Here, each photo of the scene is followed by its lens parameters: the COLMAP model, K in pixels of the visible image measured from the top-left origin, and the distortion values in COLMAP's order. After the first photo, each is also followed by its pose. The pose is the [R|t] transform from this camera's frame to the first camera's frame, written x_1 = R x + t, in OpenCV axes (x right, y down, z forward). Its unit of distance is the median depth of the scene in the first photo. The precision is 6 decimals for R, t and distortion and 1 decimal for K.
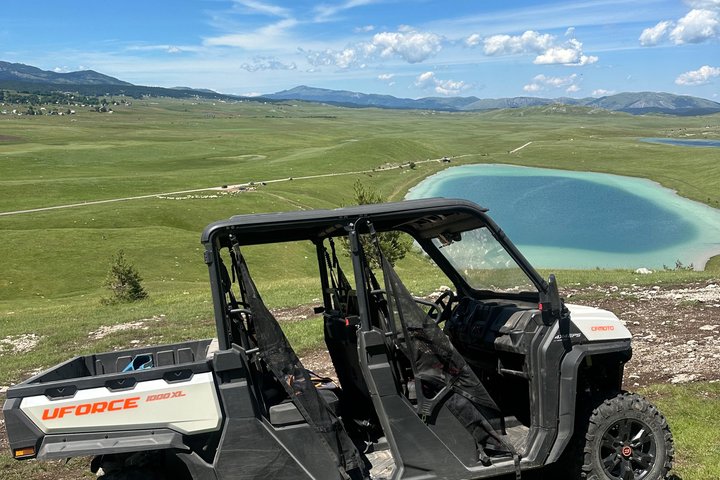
lens RADIAL K [[674.4, 0, 360.0], [0, 674.4, 240.0], [0, 0, 1]] dist [0.162175, -0.341619]
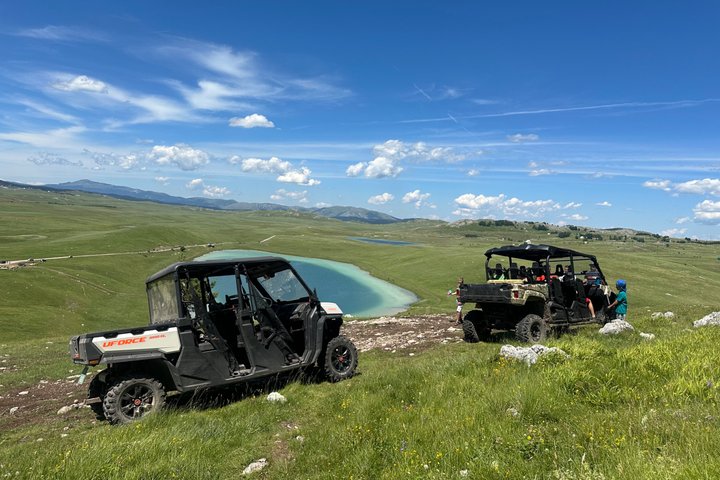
lens RADIAL K [[674.4, 0, 360.0], [0, 674.4, 240.0], [0, 0, 1]] dist [0.162175, -0.341619]
pose [[0.919787, 0.043239, 0.390028, -0.137940], [0.008967, 0.991336, -0.131047, 0.051189], [-0.392315, 0.124033, 0.911430, -0.346735]]
